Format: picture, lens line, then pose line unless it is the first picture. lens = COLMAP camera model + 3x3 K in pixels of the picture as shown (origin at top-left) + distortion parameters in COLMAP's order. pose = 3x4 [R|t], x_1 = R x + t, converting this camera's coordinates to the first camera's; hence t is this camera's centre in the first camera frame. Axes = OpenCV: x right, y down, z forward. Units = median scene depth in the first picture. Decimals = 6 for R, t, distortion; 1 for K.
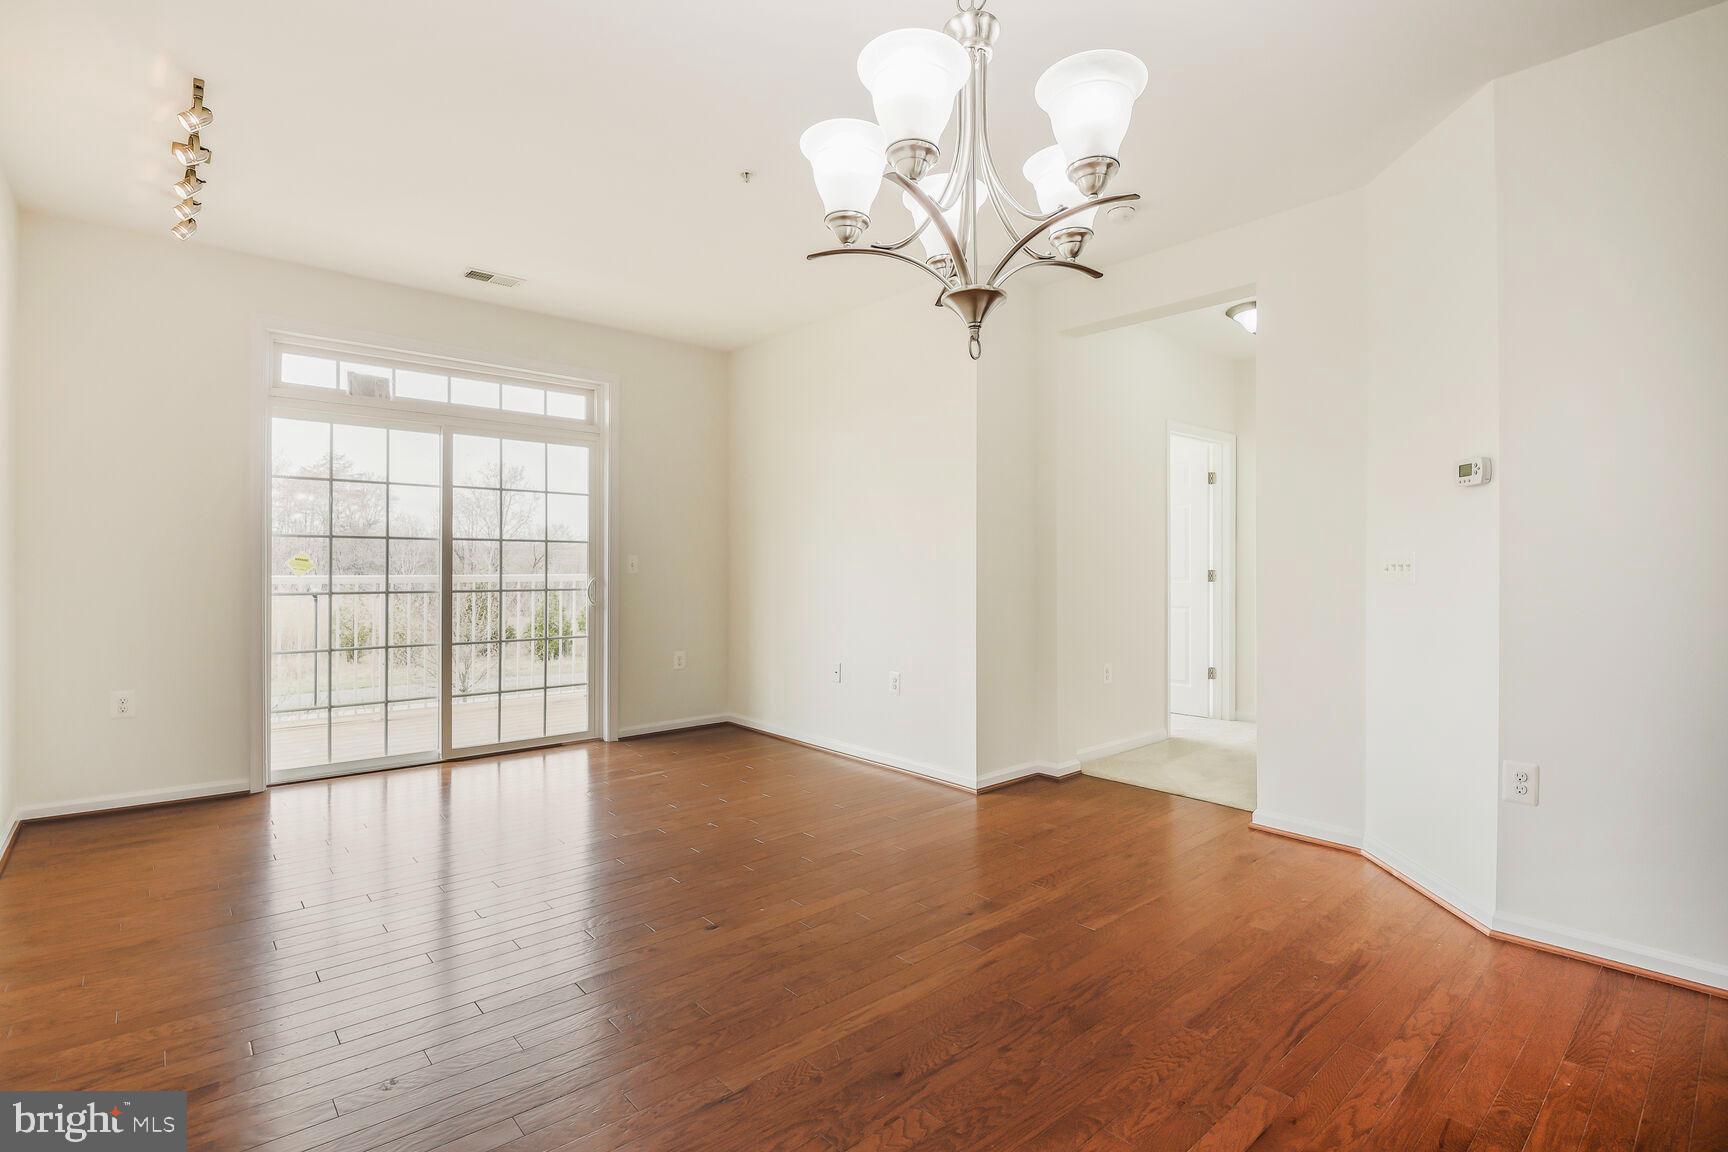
lens RADIAL K [[812.9, 0, 889.2], [0, 812.9, 566.6], [0, 0, 1]] dist [0.000974, -0.009947]
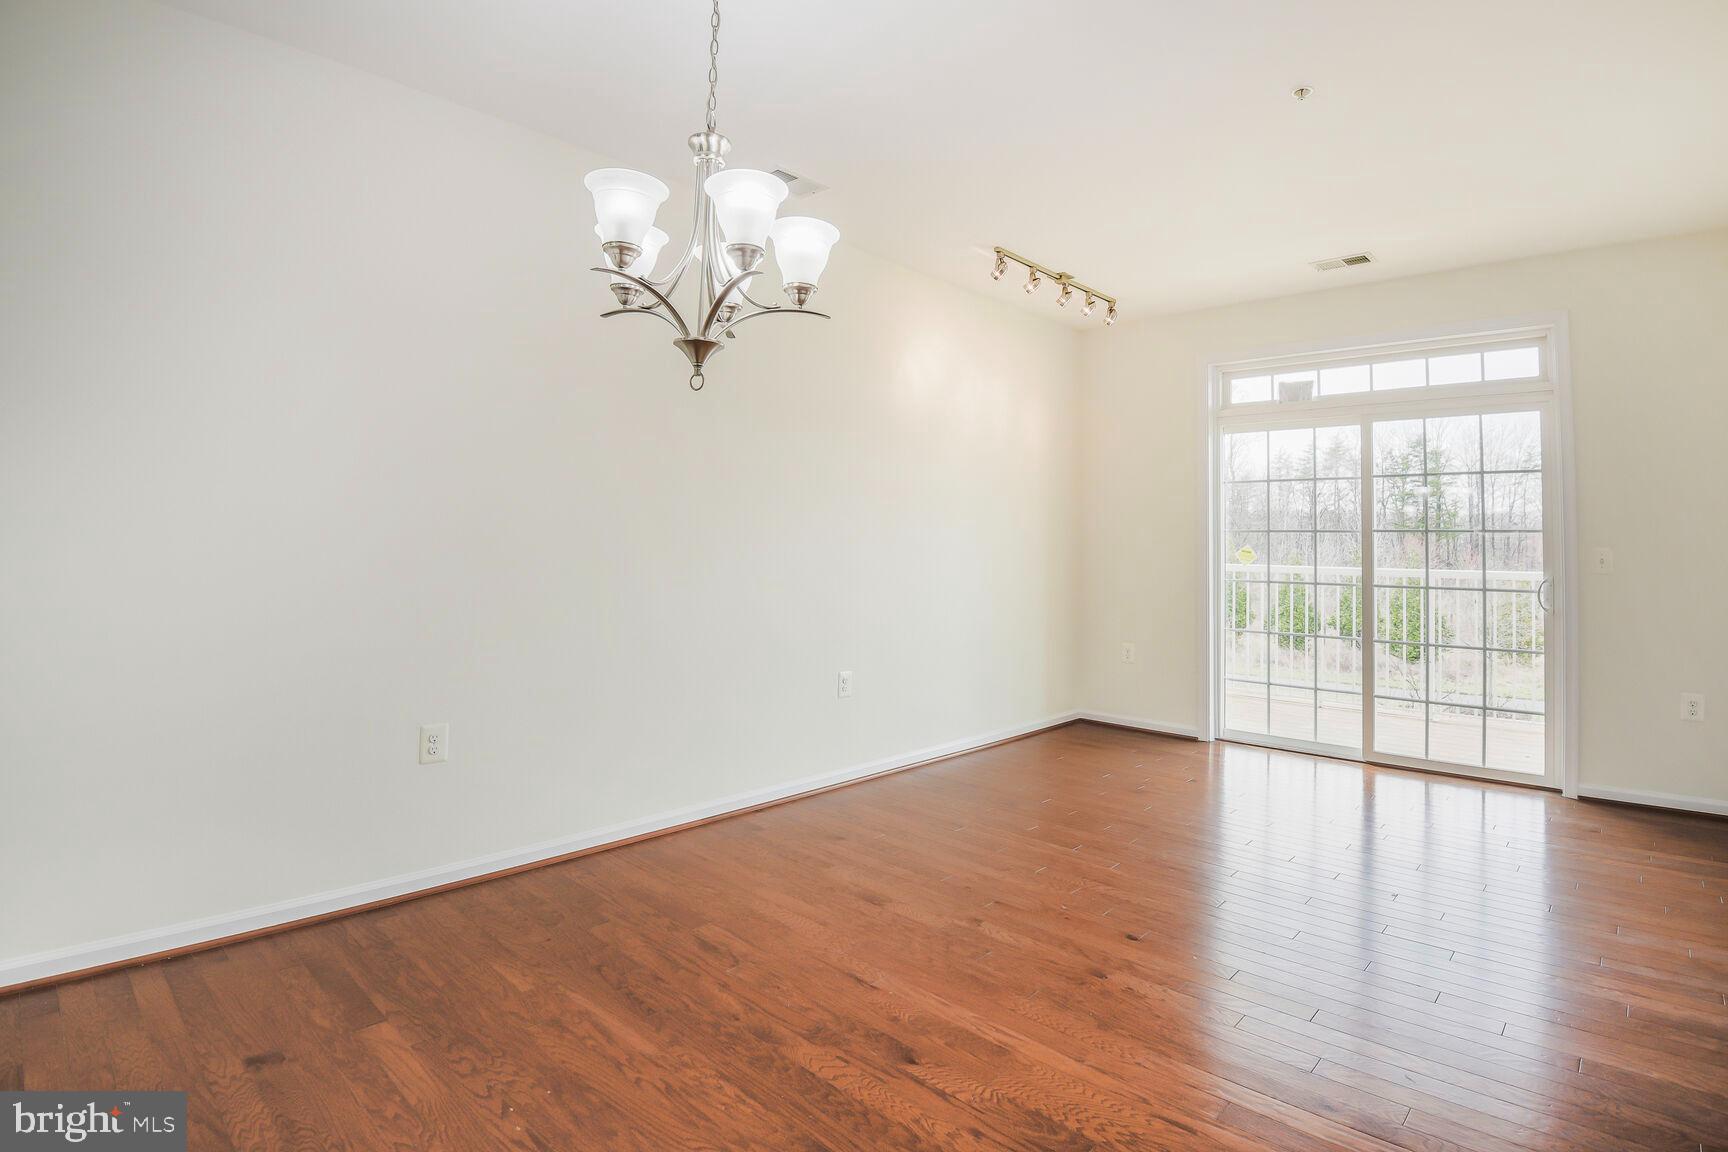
lens RADIAL K [[860.4, 0, 869.9], [0, 860.4, 487.8], [0, 0, 1]] dist [-0.038451, -0.012178]
pose [[0.088049, -0.068022, -0.993791, 0.428226], [-0.021280, 0.997310, -0.070148, -0.001813], [0.995889, 0.027324, 0.086364, 0.331728]]
